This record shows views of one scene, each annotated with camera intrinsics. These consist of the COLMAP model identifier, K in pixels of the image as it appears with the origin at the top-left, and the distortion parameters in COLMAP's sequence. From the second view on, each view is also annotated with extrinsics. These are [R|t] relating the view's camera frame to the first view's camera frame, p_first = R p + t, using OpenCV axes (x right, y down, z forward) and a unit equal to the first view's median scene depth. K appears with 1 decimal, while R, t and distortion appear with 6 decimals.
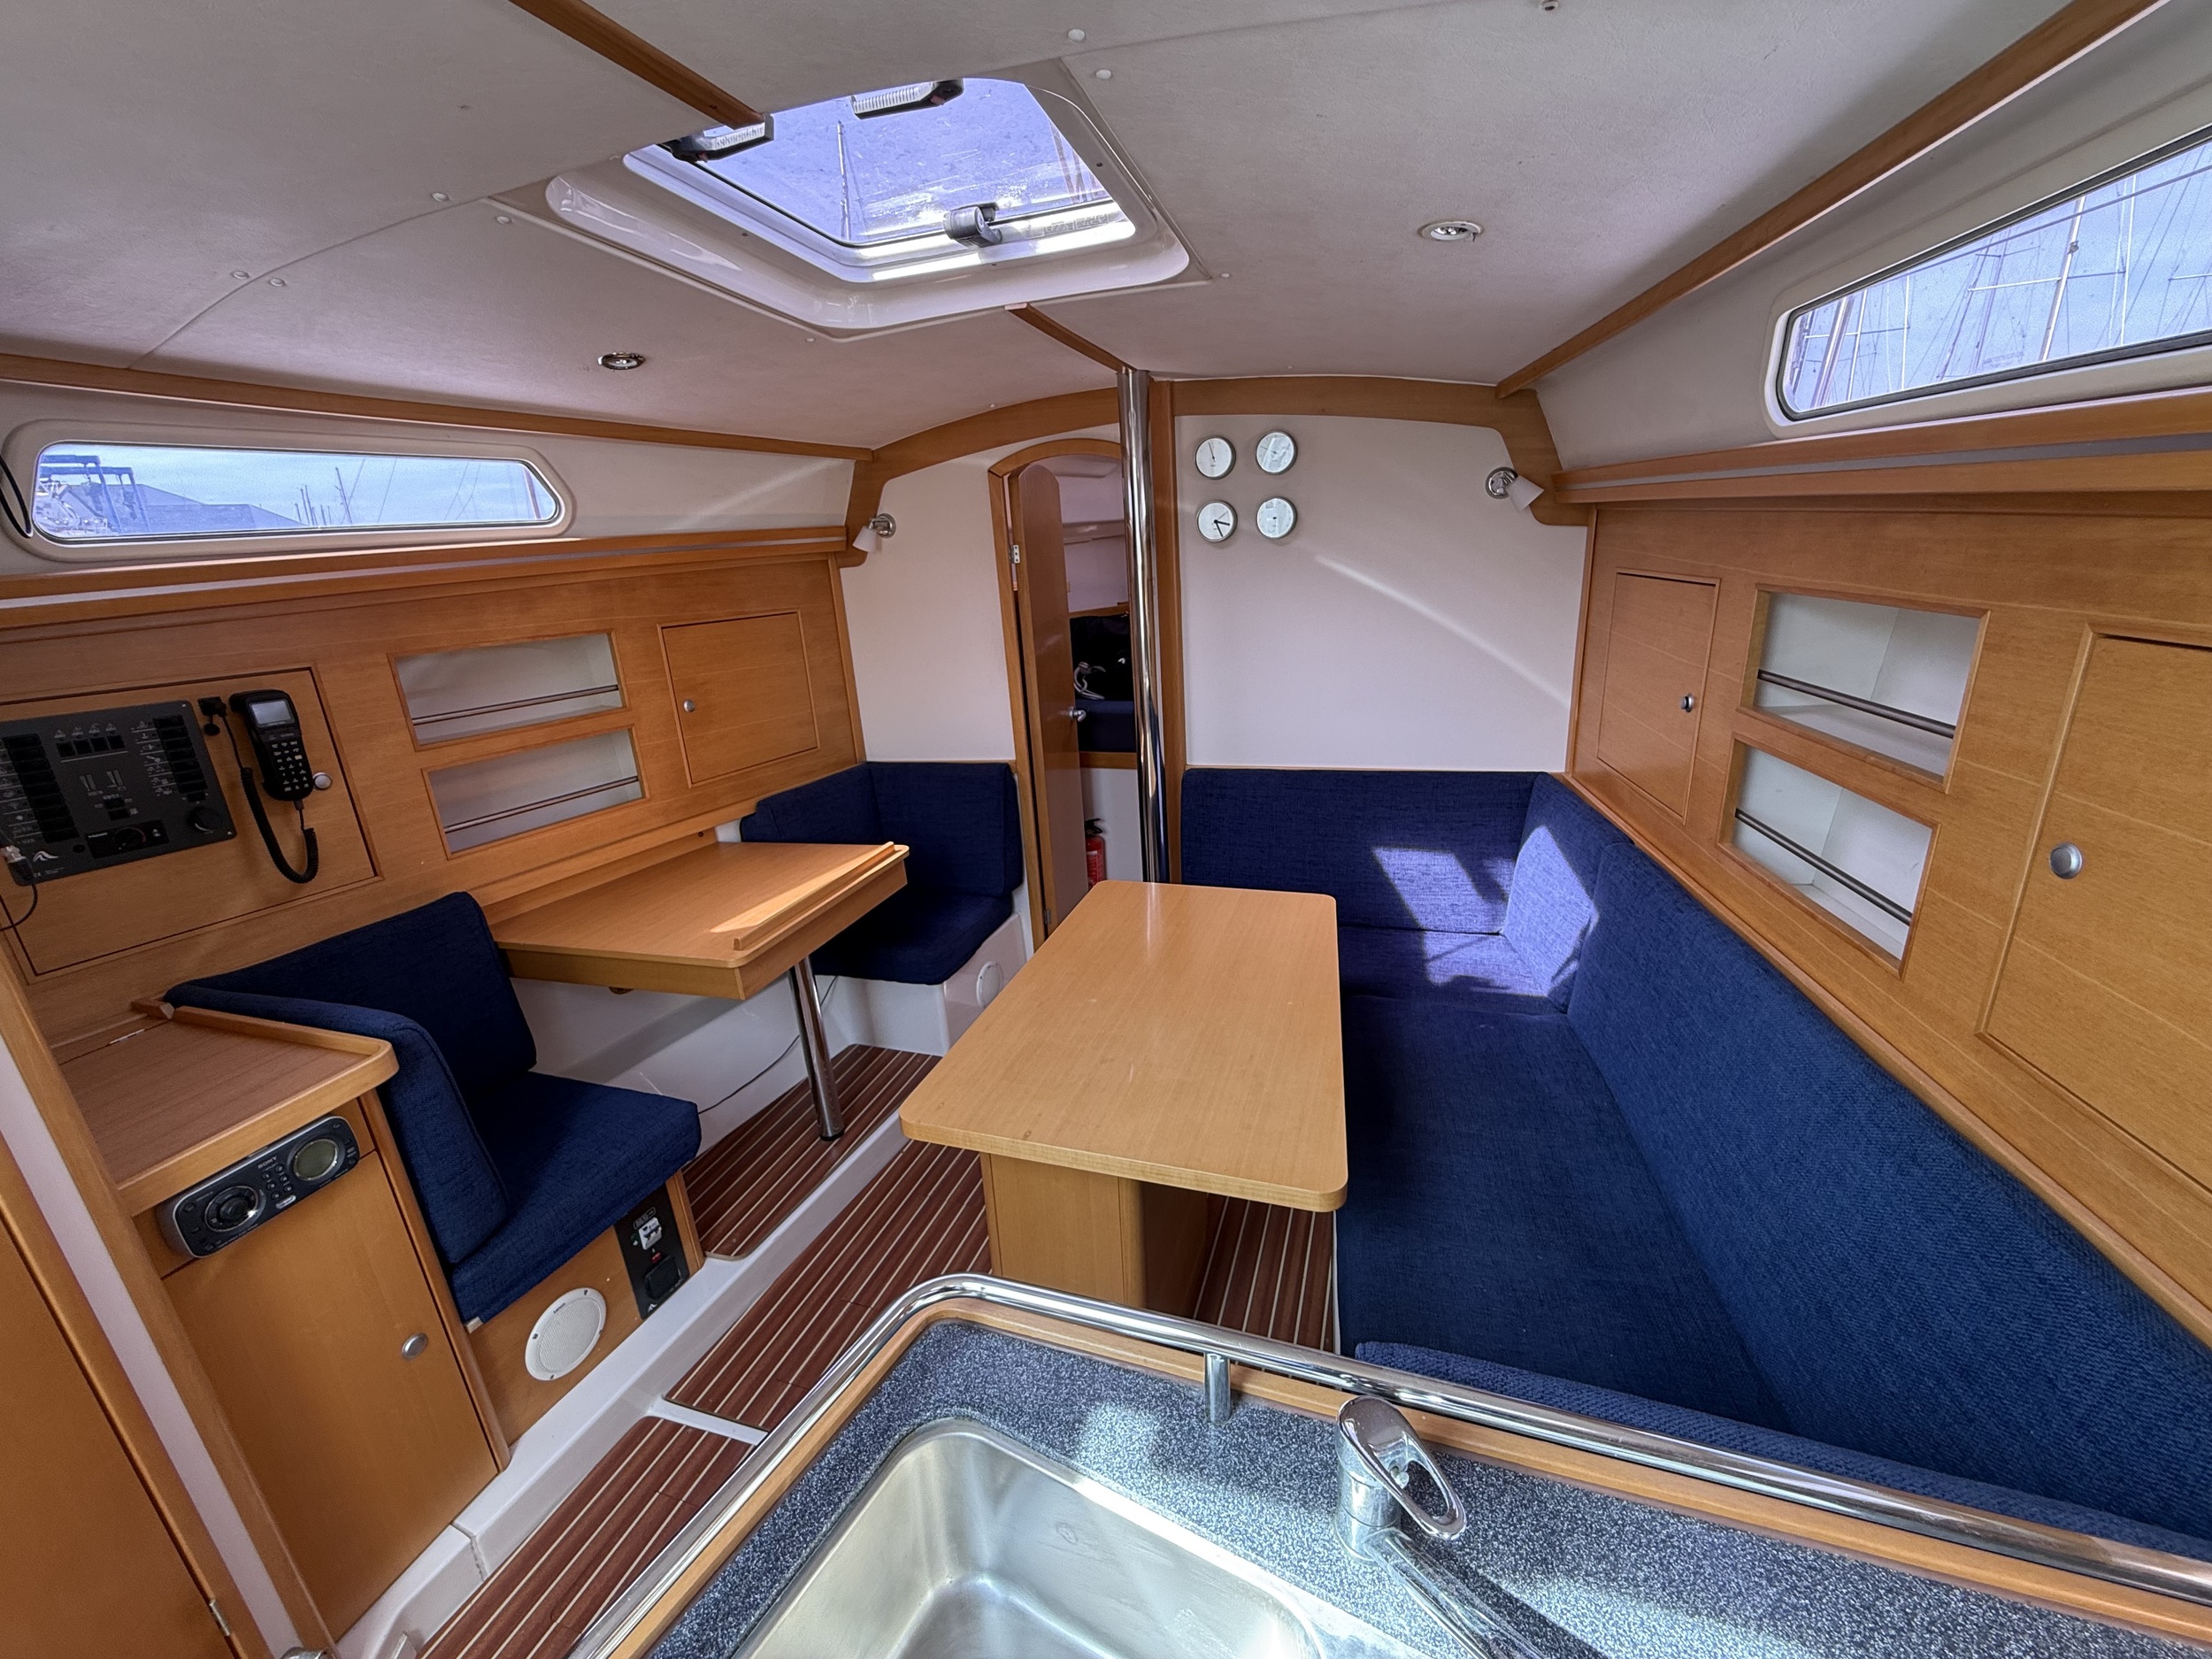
lens RADIAL K [[884.5, 0, 1098.3], [0, 884.5, 831.0], [0, 0, 1]] dist [-0.000826, -0.000591]
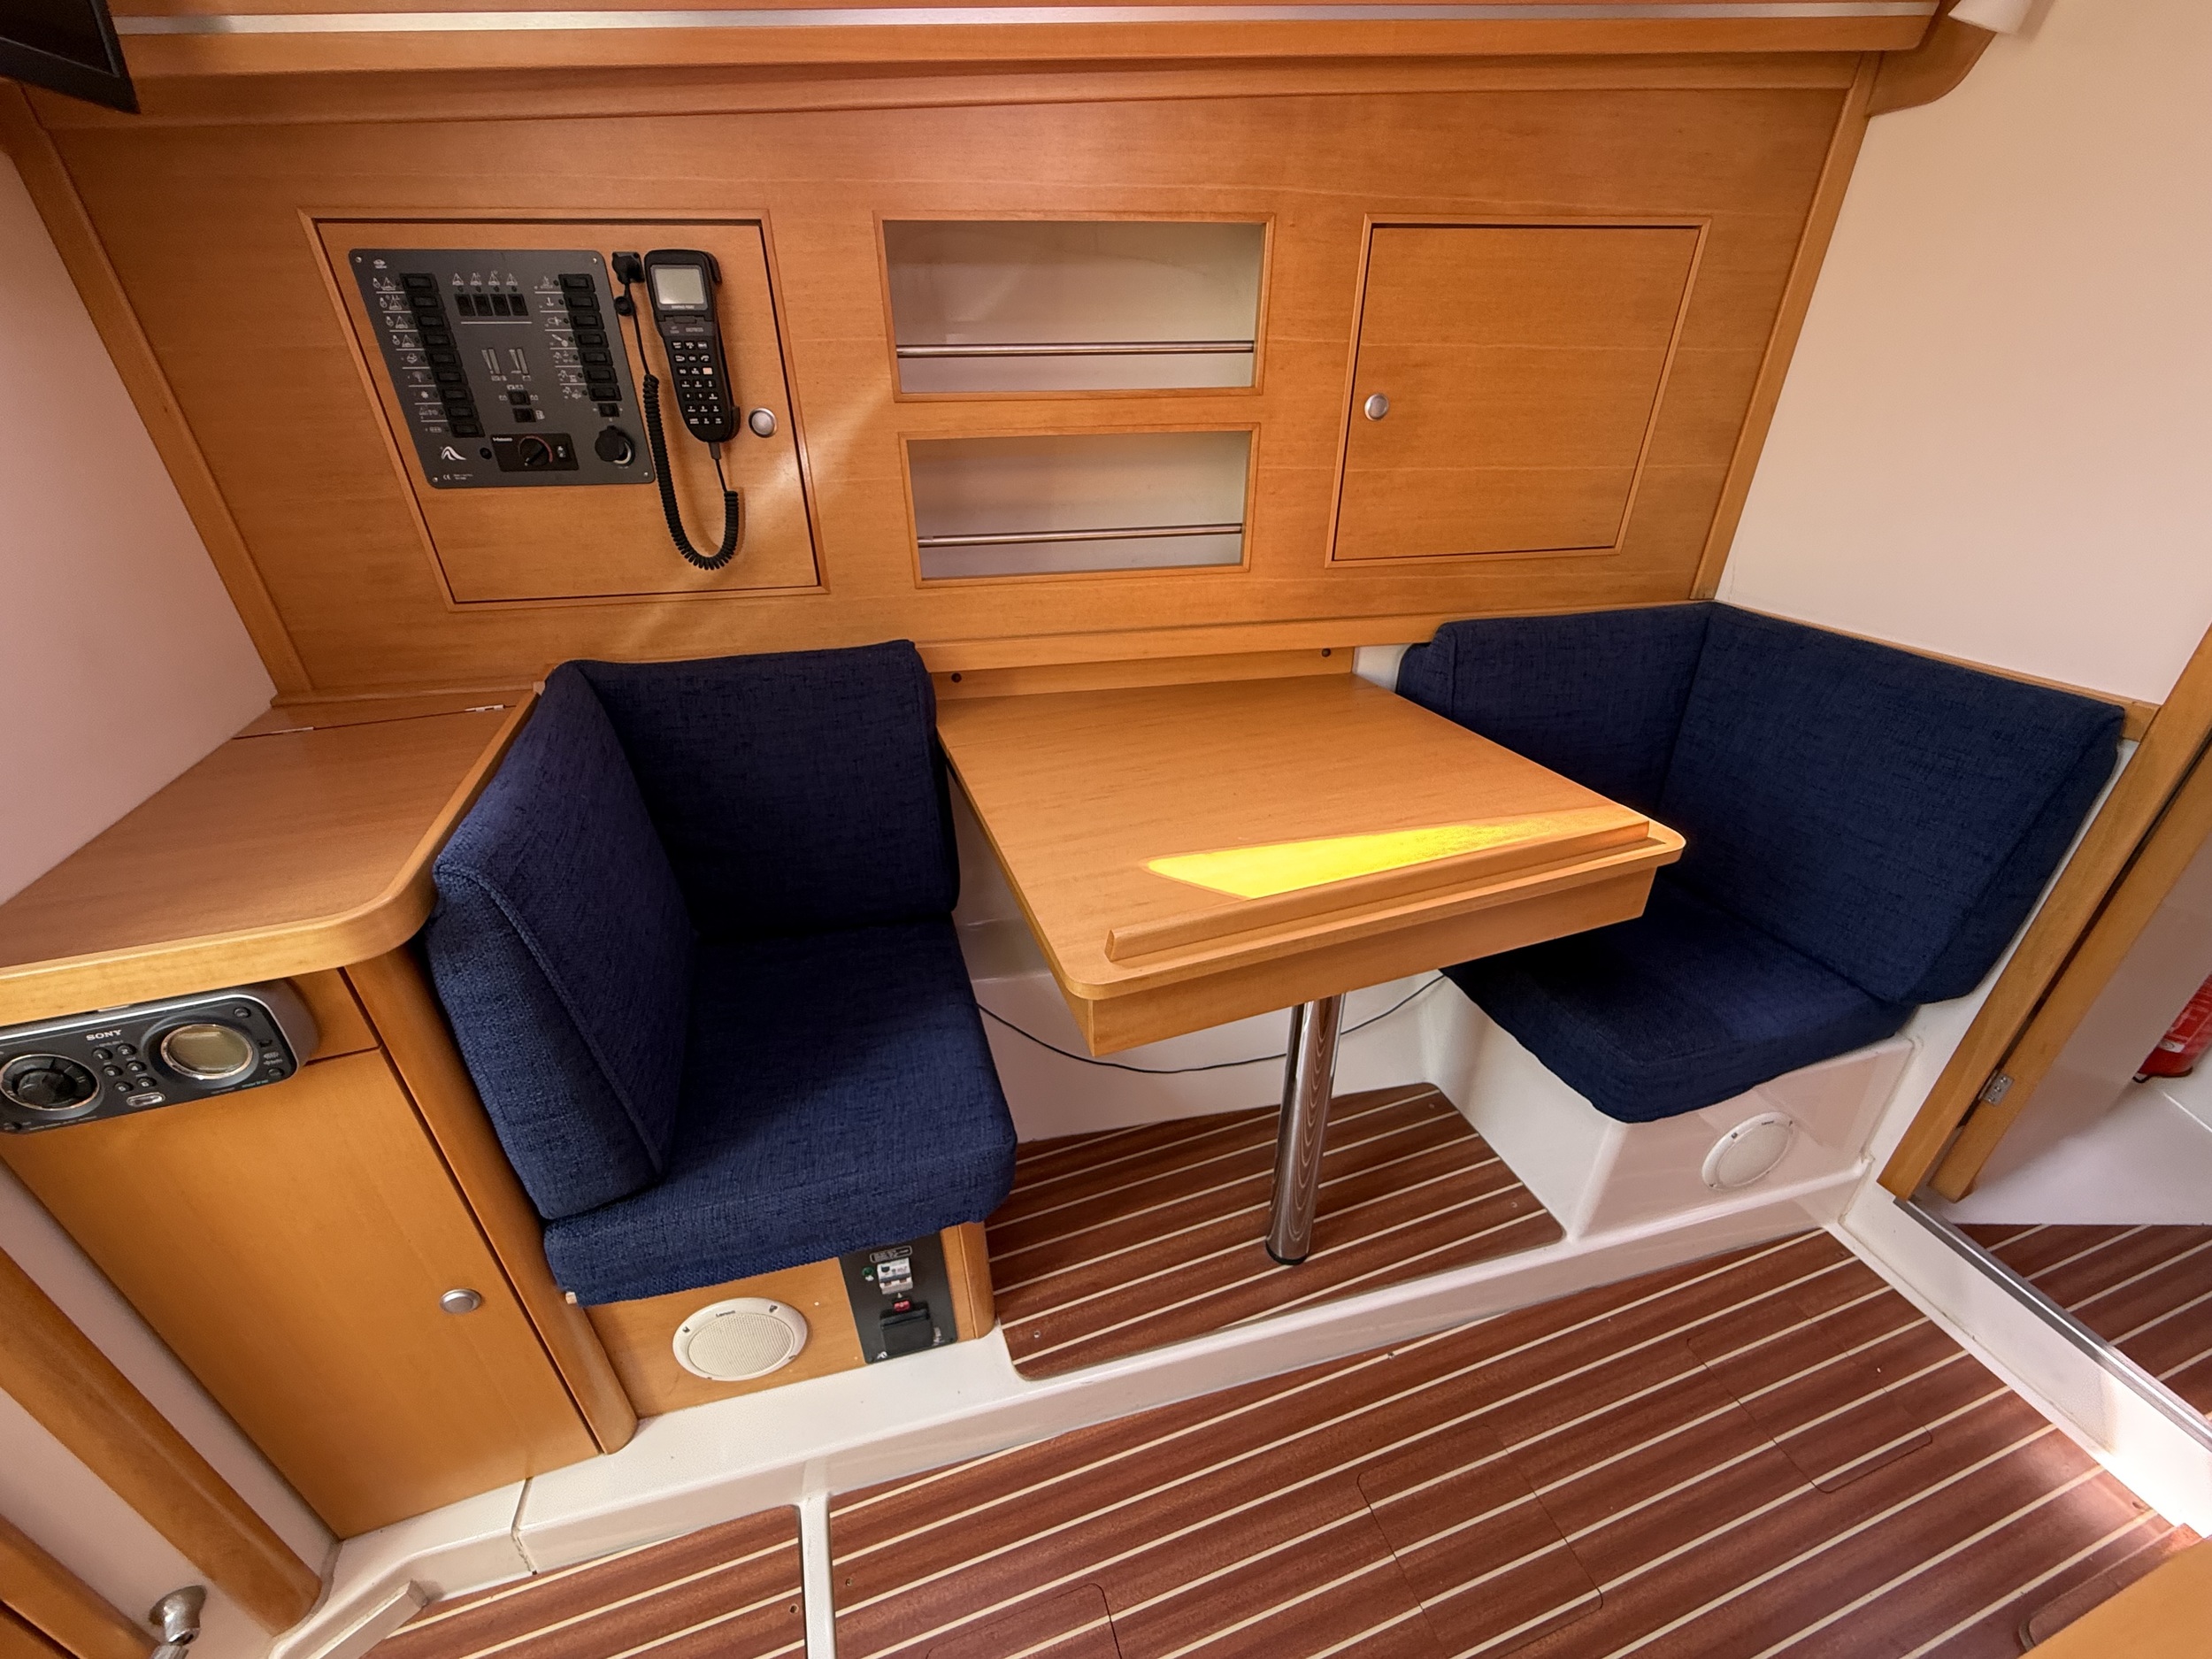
lens RADIAL K [[884.5, 0, 1098.3], [0, 884.5, 831.0], [0, 0, 1]] dist [-0.000826, -0.000591]
pose [[0.603191, 0.431469, -0.670816, -0.144390], [-0.263943, 0.901642, 0.342602, -0.070206], [0.752658, -0.029597, 0.657746, 0.712361]]
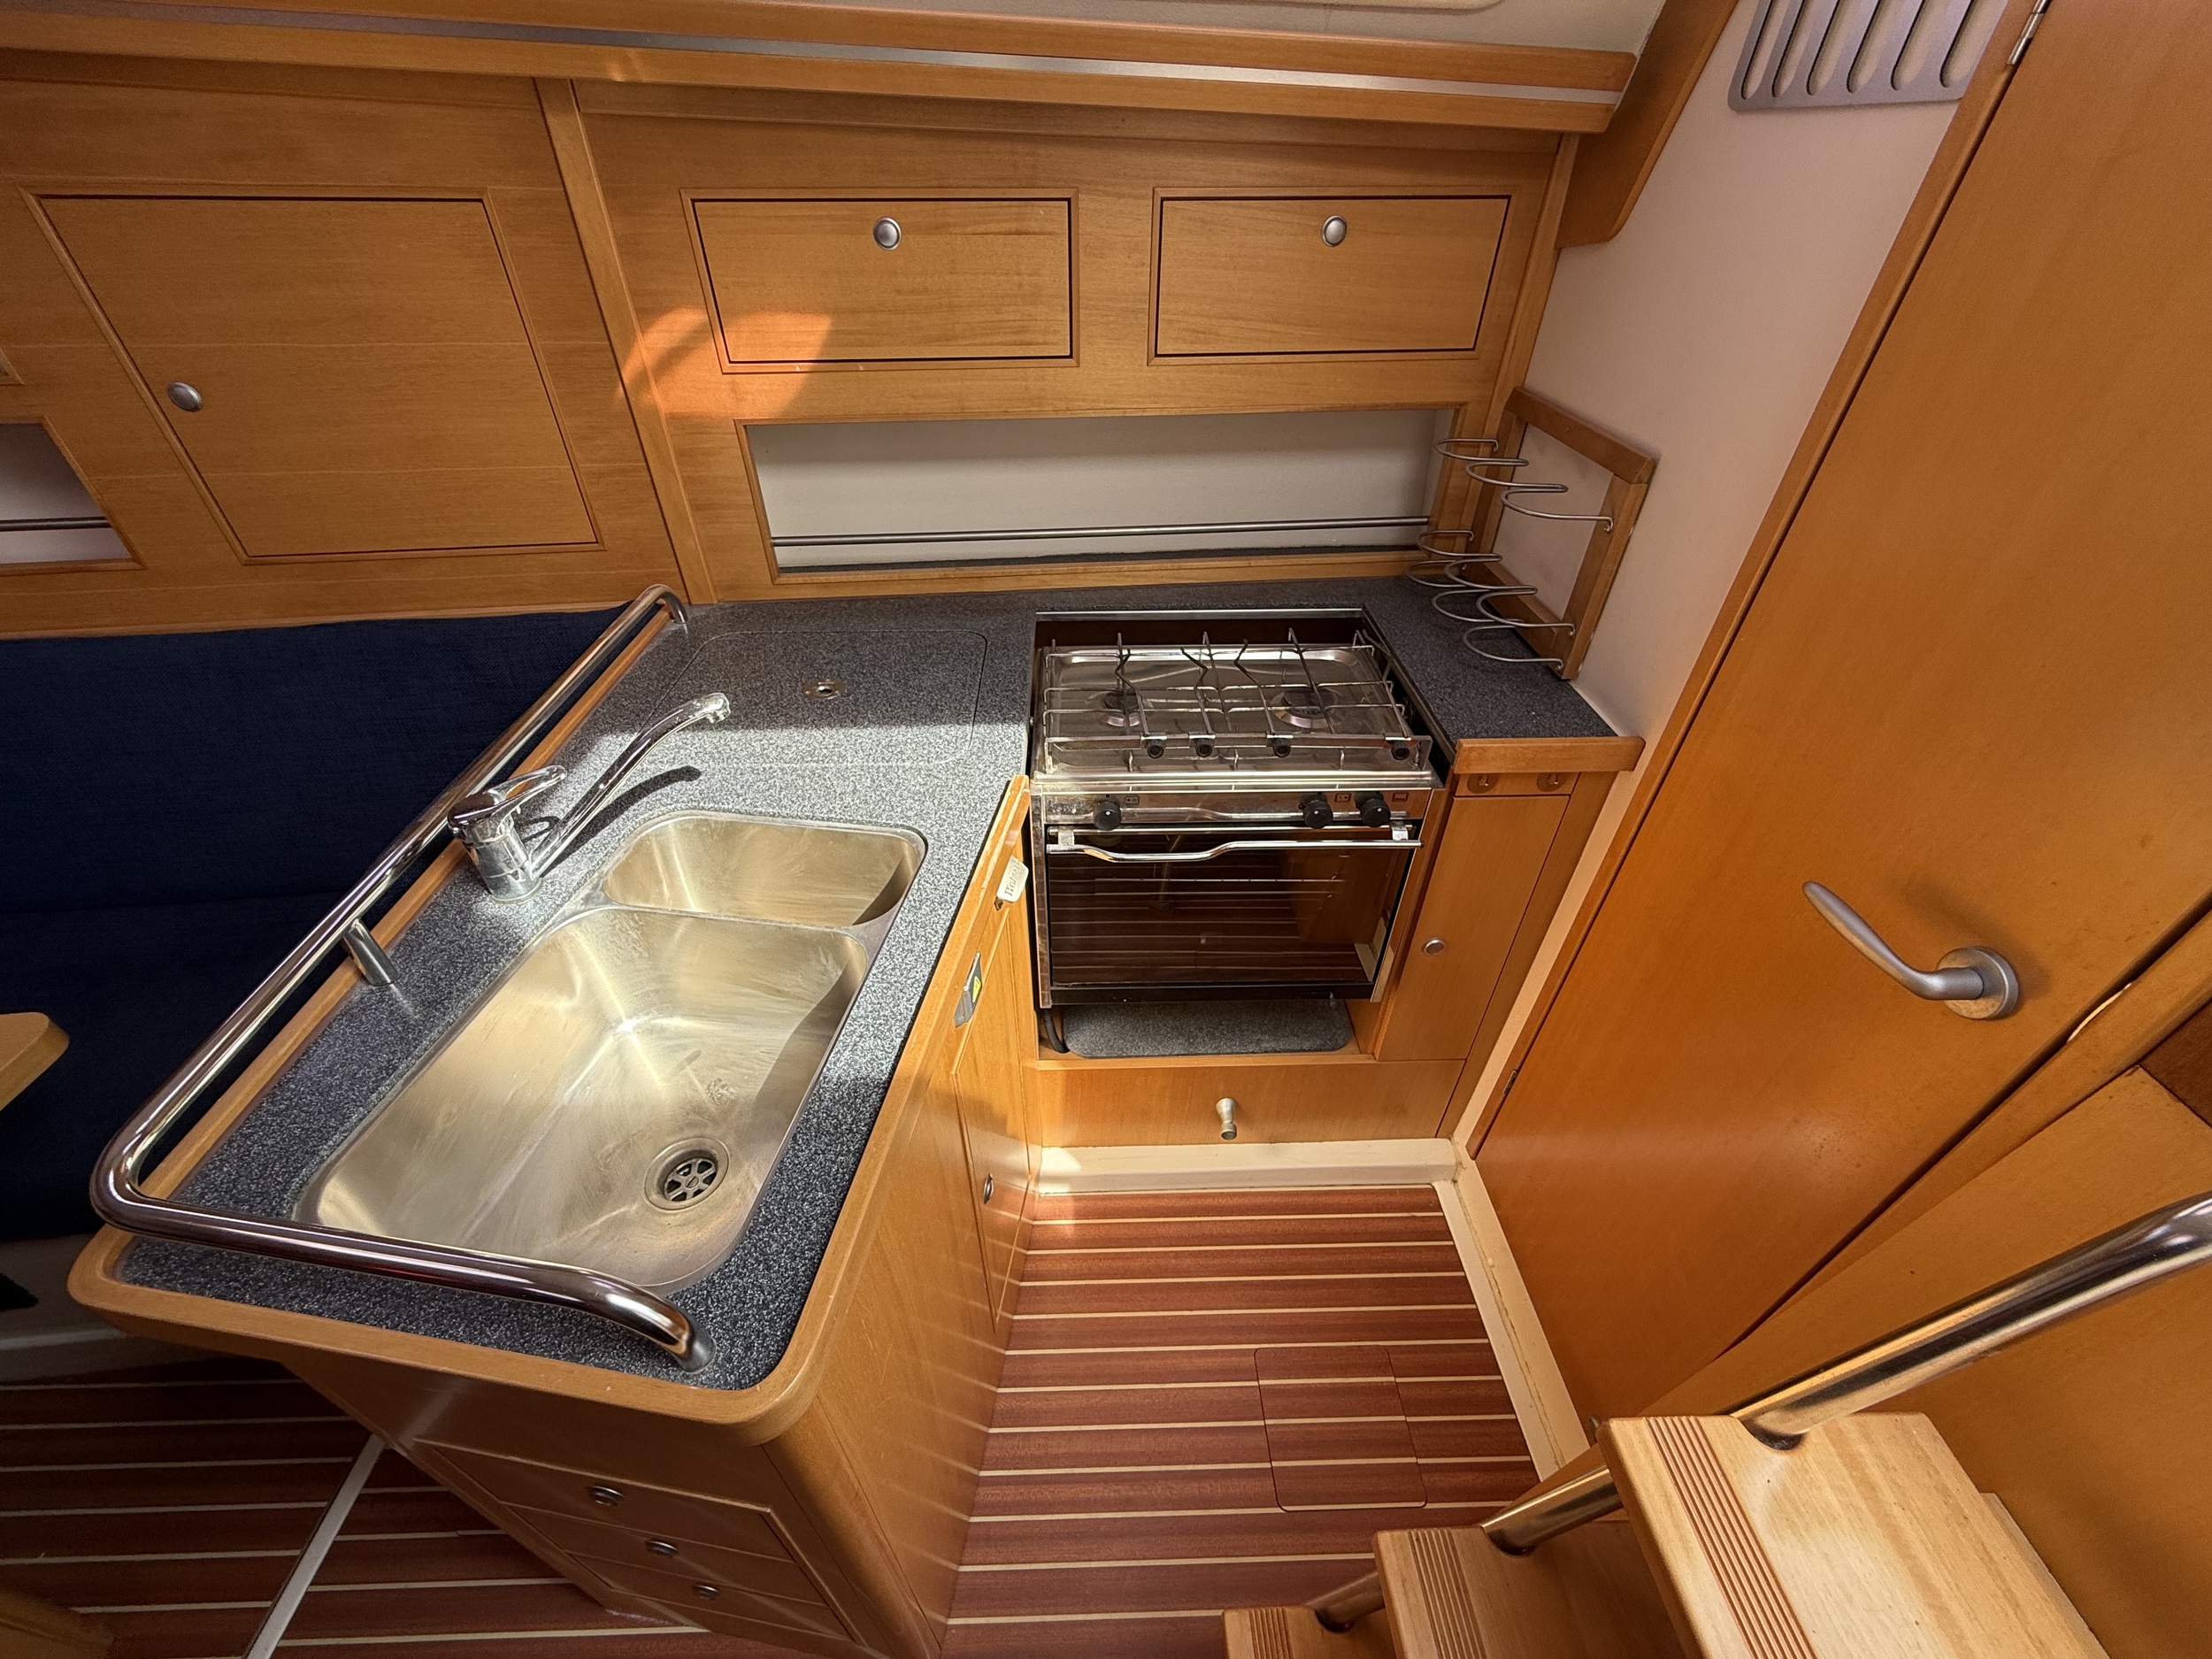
lens RADIAL K [[884.5, 0, 1098.3], [0, 884.5, 831.0], [0, 0, 1]] dist [-0.000826, -0.000591]
pose [[-0.343707, -0.527884, 0.776662, -0.364435], [0.301128, 0.721420, 0.623599, 0.043131], [-0.889487, 0.448210, -0.088996, 0.087456]]
